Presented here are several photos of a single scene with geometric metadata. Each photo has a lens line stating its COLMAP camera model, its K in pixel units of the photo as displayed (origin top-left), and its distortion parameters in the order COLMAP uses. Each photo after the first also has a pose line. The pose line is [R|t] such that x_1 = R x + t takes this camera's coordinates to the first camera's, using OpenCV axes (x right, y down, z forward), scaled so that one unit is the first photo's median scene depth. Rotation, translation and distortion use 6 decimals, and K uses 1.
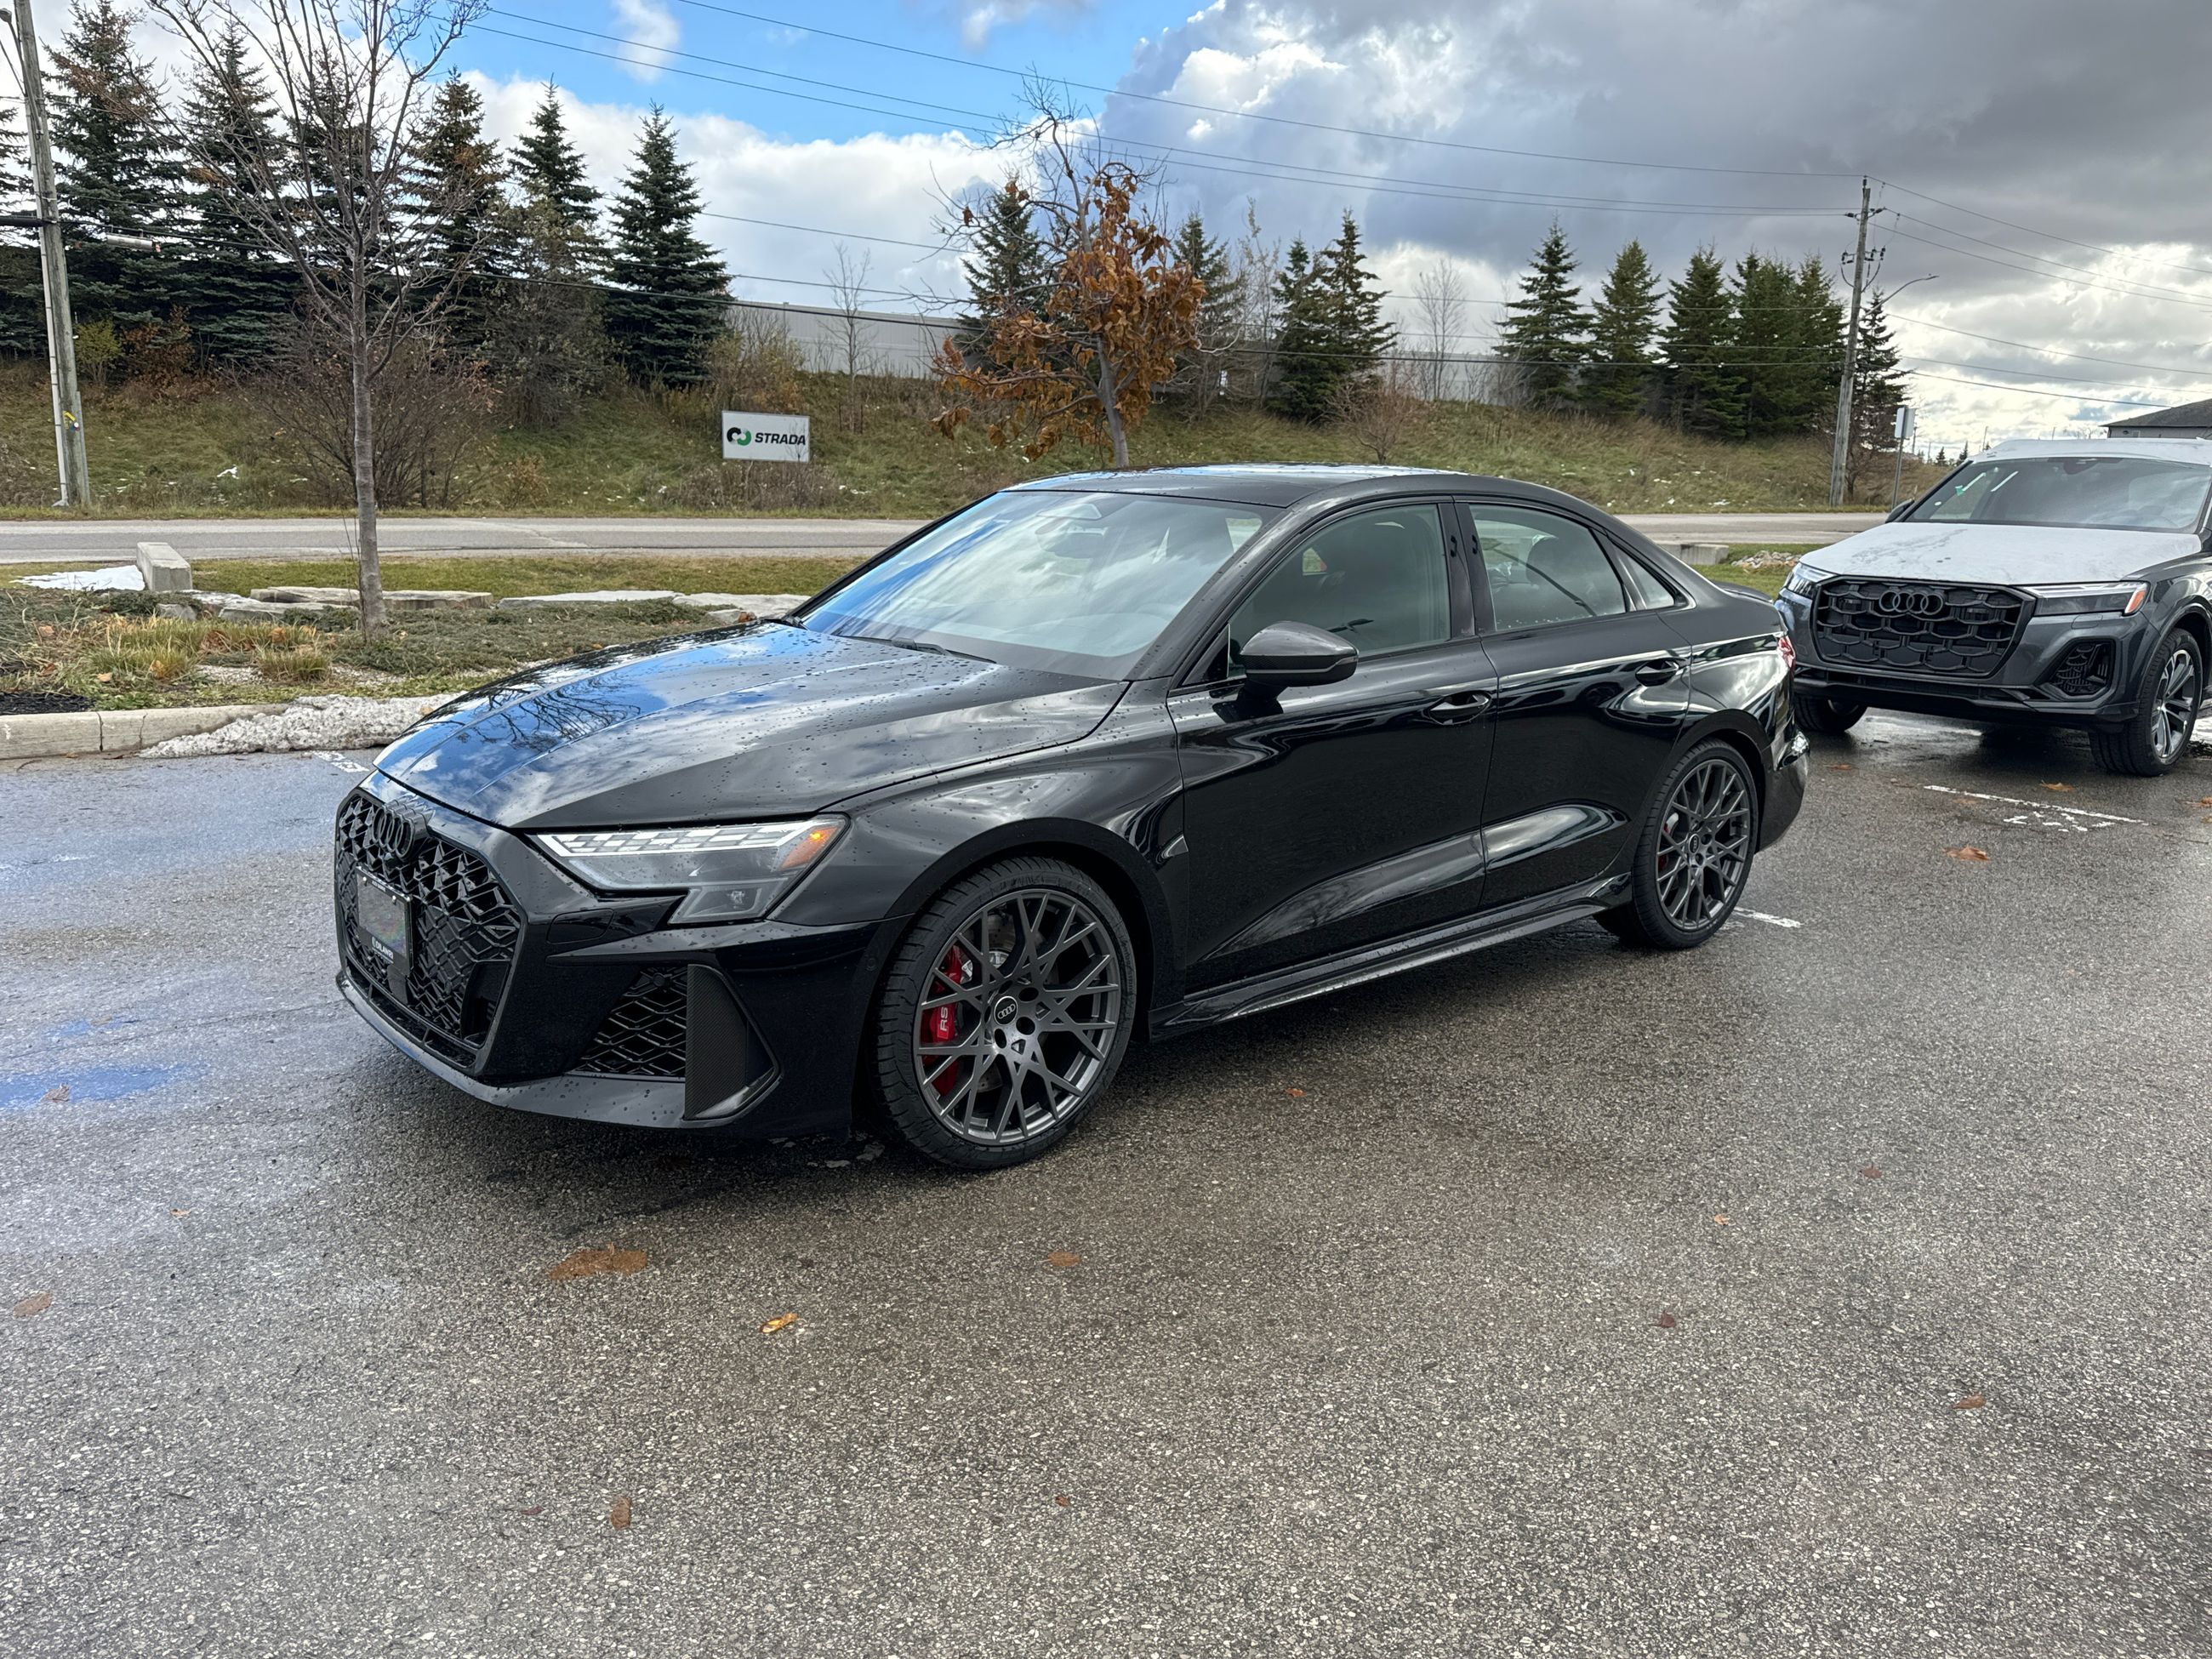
lens RADIAL K [[1597.7, 0, 1010.9], [0, 1597.7, 840.3], [0, 0, 1]] dist [0.046091, -0.049739]
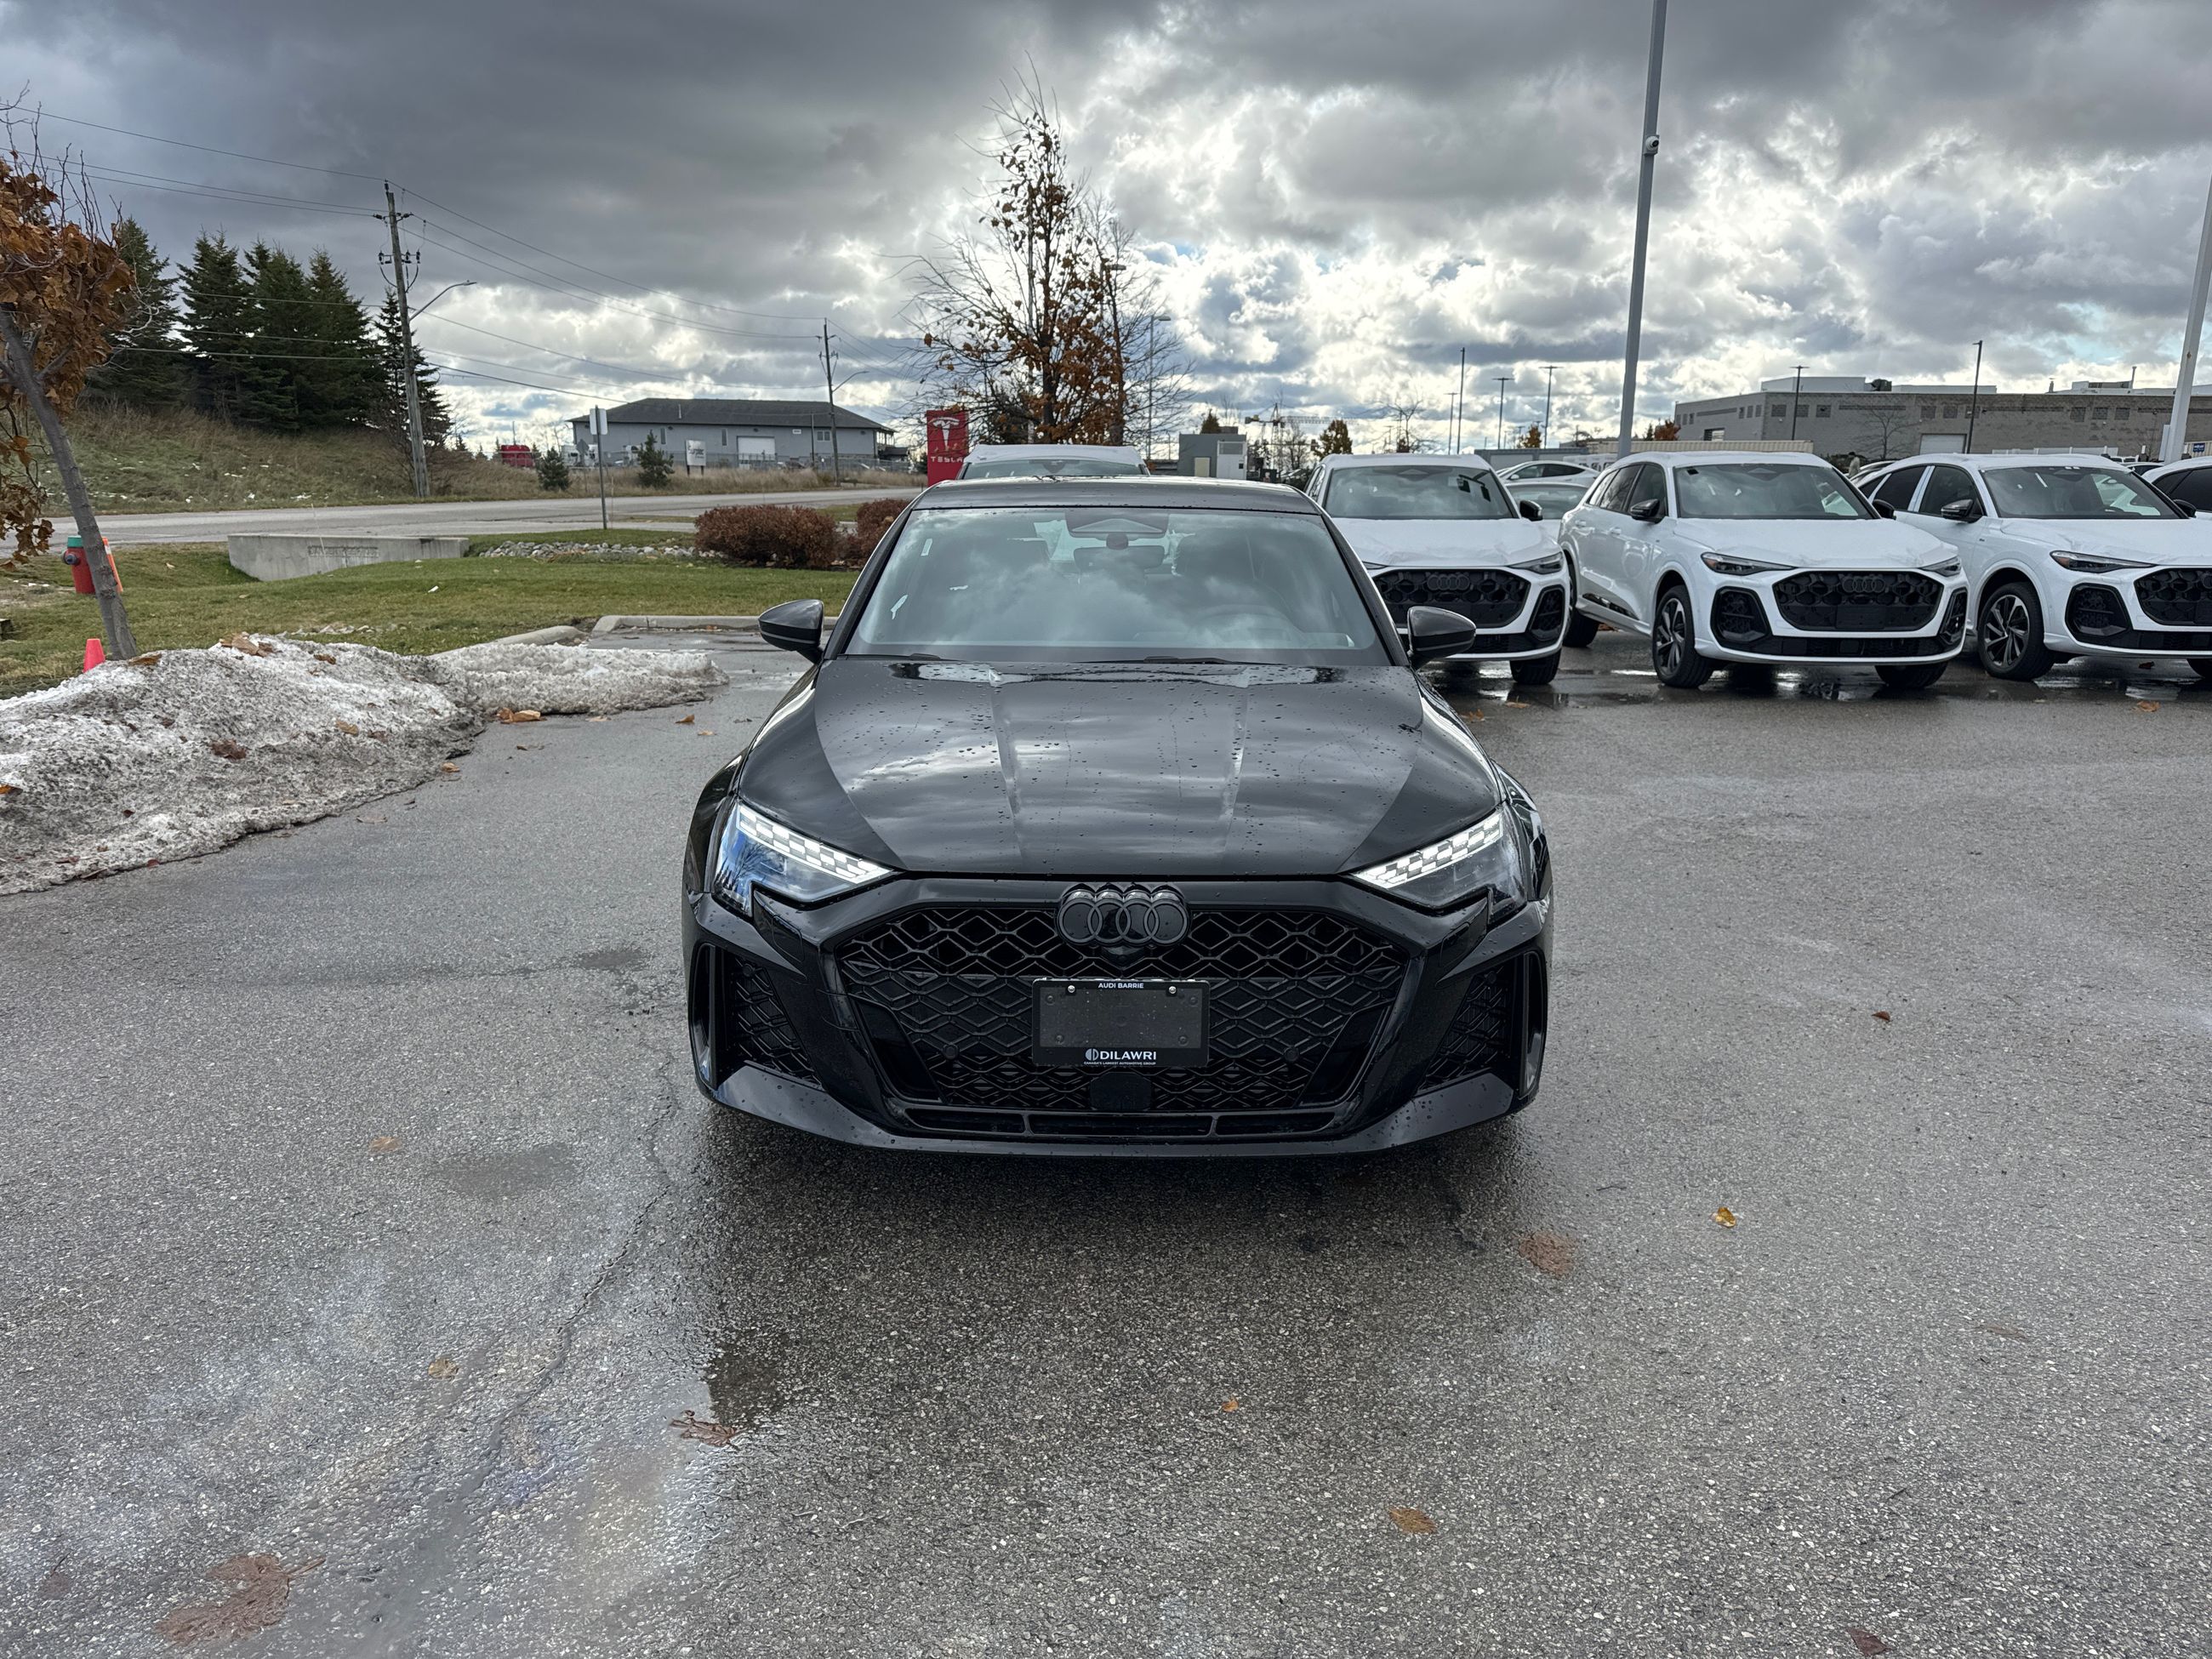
lens RADIAL K [[1578.2, 0, 1040.4], [0, 1578.2, 869.9], [0, 0, 1]] dist [0.028923, -0.006591]
pose [[0.631256, -0.210143, 0.746562, -0.228105], [0.191147, 0.975054, 0.112834, -0.030443], [-0.751650, 0.071476, 0.655678, 0.104961]]
